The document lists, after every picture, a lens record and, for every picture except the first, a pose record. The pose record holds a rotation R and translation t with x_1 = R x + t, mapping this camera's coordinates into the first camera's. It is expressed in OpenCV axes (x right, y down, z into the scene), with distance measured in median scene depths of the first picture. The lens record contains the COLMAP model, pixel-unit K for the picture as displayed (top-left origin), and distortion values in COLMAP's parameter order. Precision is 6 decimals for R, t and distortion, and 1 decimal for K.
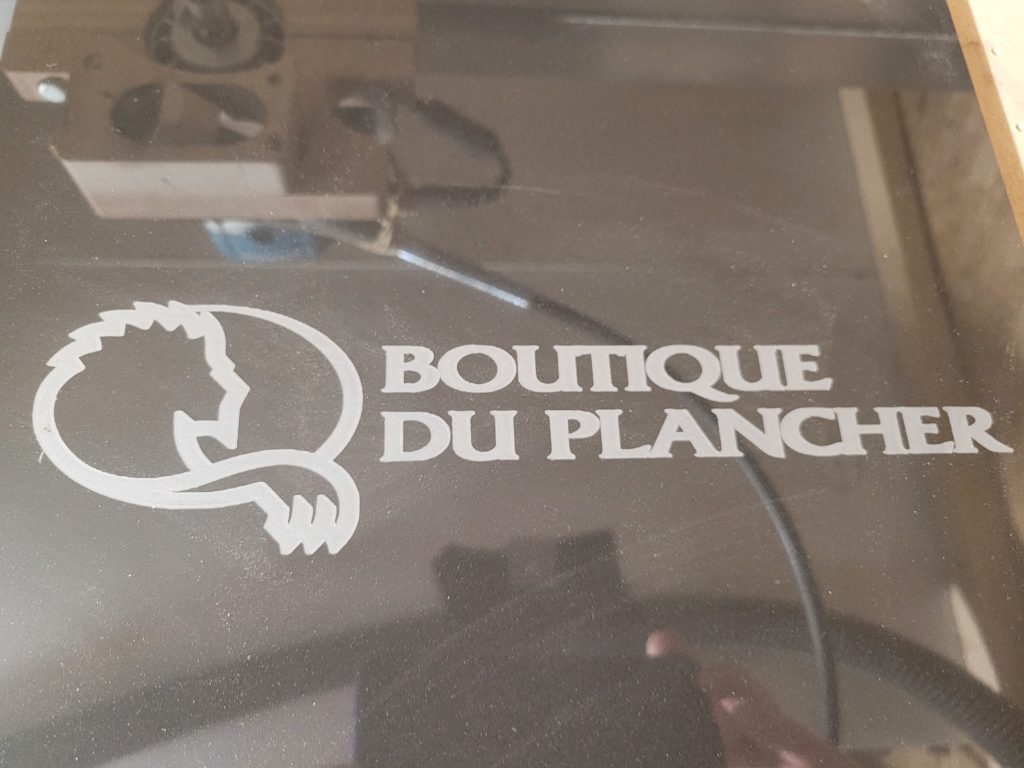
lens RADIAL K [[784.1, 0, 512.0], [0, 784.1, 384.0], [0, 0, 1]] dist [-0.010859, -0.001782]
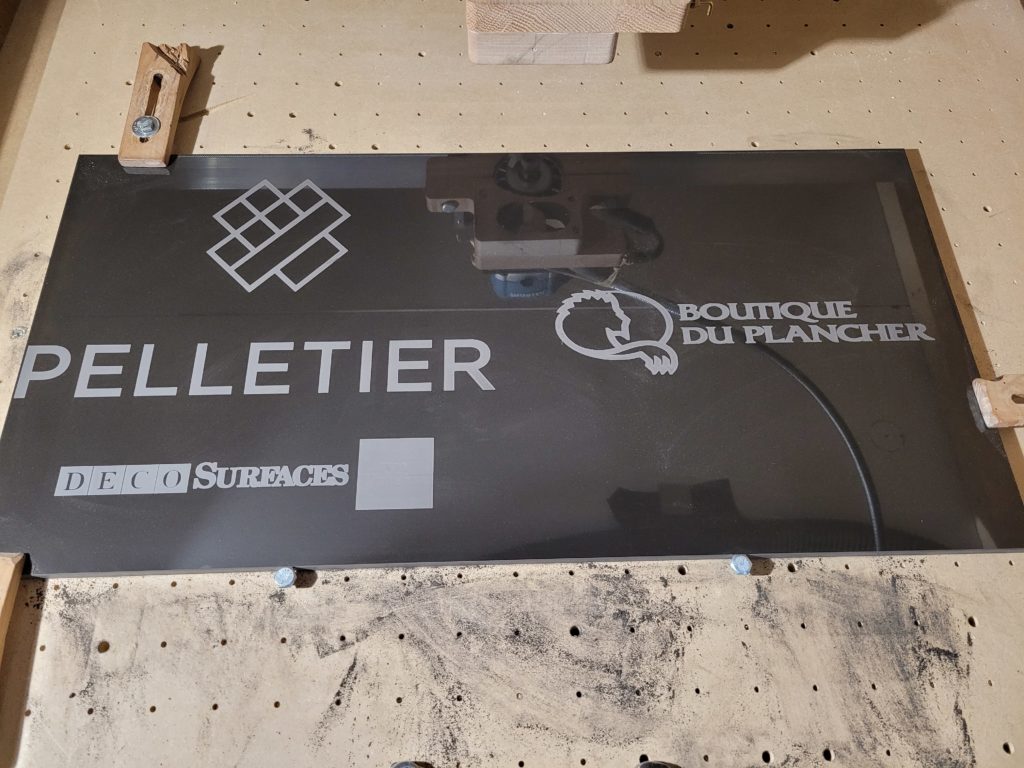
lens RADIAL K [[771.3, 0, 512.0], [0, 771.3, 384.0], [0, 0, 1]] dist [0.010834, -0.002349]
pose [[0.997167, -0.023466, -0.071460, -0.533612], [0.016737, 0.995492, -0.093355, 0.444376], [0.073329, 0.091895, 0.993065, -1.556434]]
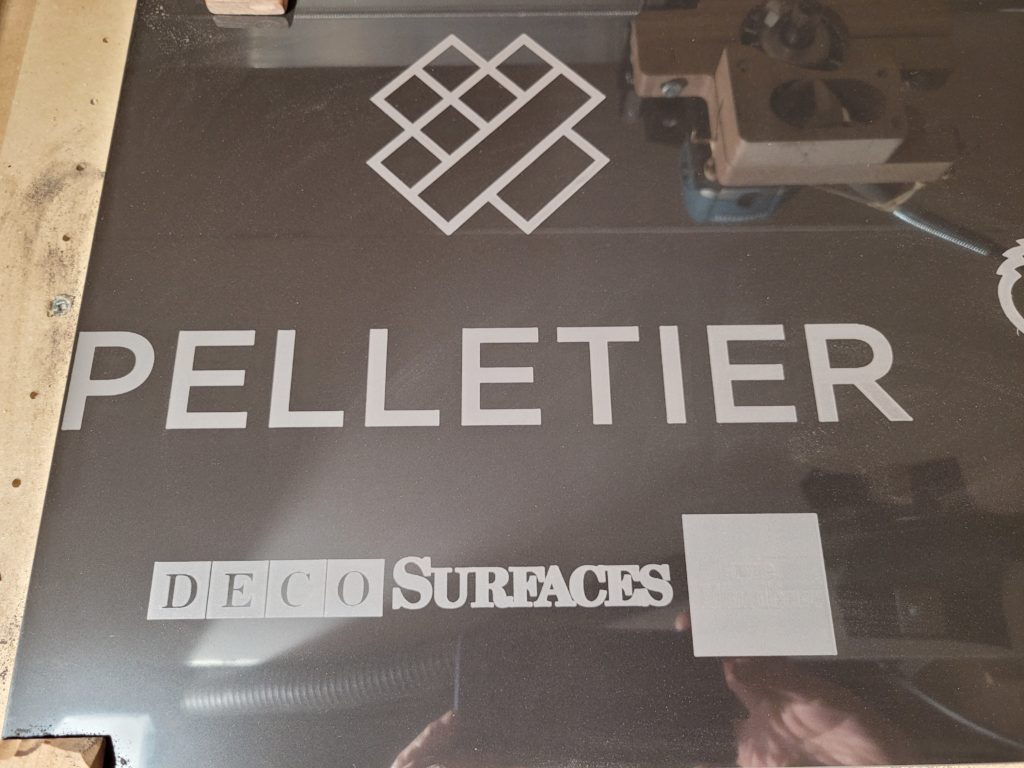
lens RADIAL K [[776.9, 0, 485.7], [0, 776.9, 373.9], [0, 0, 1]] dist [0.000508, 0.002780]
pose [[0.993825, -0.004112, -0.110882, -1.335892], [0.005968, 0.999848, 0.016403, 0.130826], [0.110797, -0.016964, 0.993698, -0.576491]]
